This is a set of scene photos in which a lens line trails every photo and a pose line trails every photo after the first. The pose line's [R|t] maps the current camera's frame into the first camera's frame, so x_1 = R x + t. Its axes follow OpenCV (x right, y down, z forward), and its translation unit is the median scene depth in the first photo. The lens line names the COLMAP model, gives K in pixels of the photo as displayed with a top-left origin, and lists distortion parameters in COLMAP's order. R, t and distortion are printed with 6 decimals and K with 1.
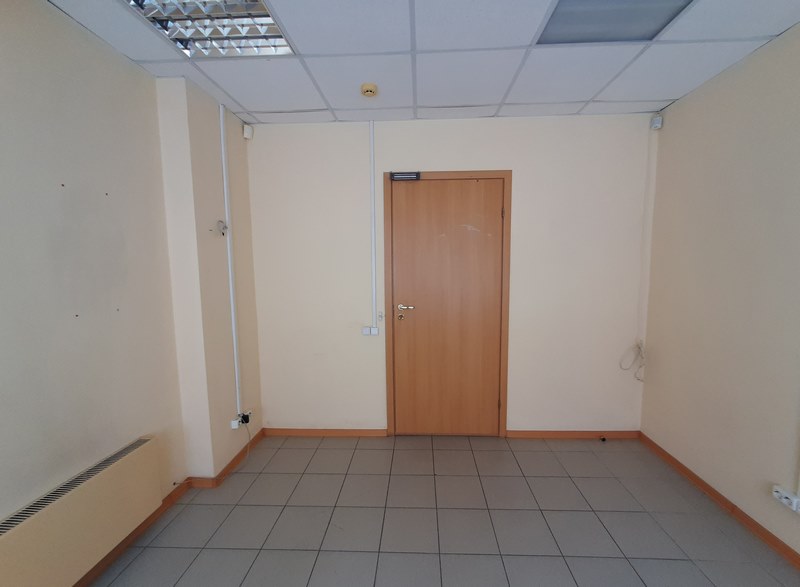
lens RADIAL K [[322.4, 0, 406.1], [0, 322.4, 296.4], [0, 0, 1]] dist [-0.000330, -0.000095]
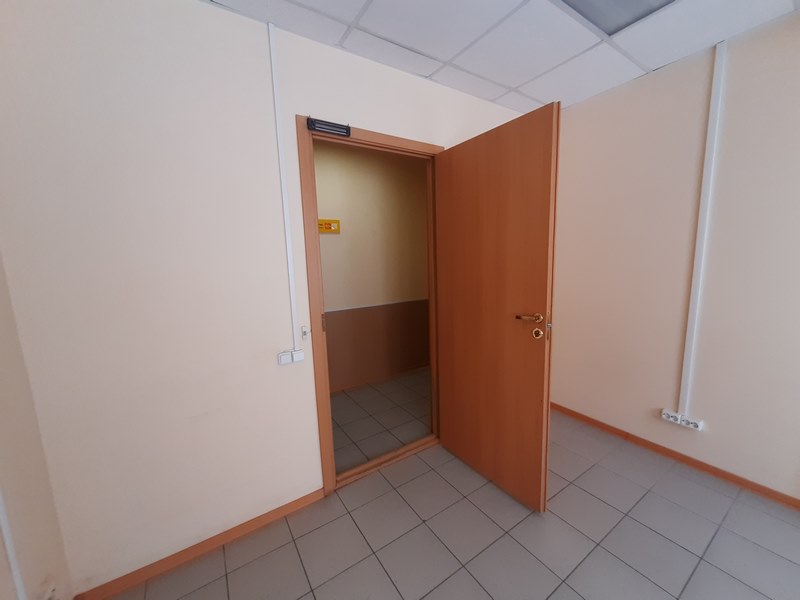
lens RADIAL K [[314.1, 0, 405.1], [0, 314.1, 301.9], [0, 0, 1]] dist [-0.002129, -0.000352]
pose [[0.807923, -0.100492, 0.580657, -0.300389], [0.084471, 0.994926, 0.054656, -0.022961], [-0.583203, 0.004891, 0.812312, 0.356341]]
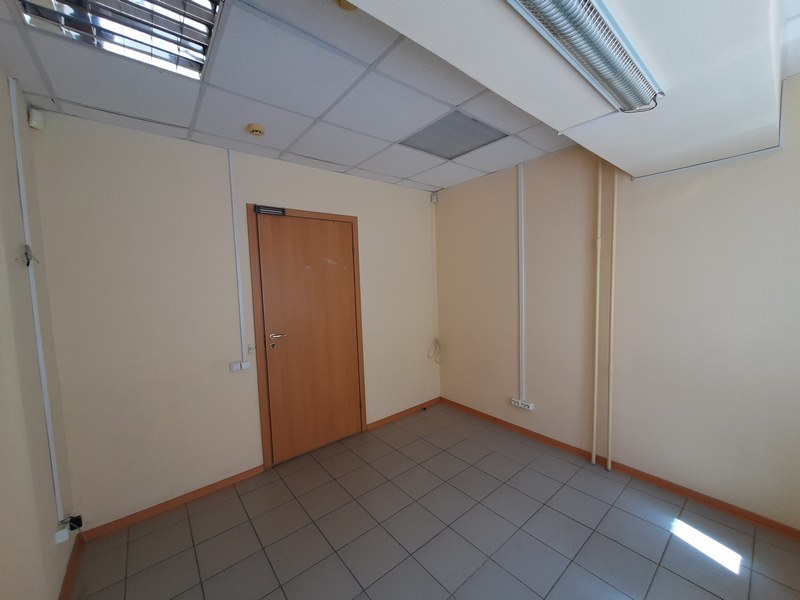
lens RADIAL K [[314.1, 0, 408.4], [0, 314.1, 302.5], [0, 0, 1]] dist [-0.002129, -0.000352]
pose [[0.739049, -0.063639, 0.670639, -0.370812], [0.094064, 0.995524, -0.009191, -0.025102], [-0.667053, 0.069876, 0.741726, -0.029221]]
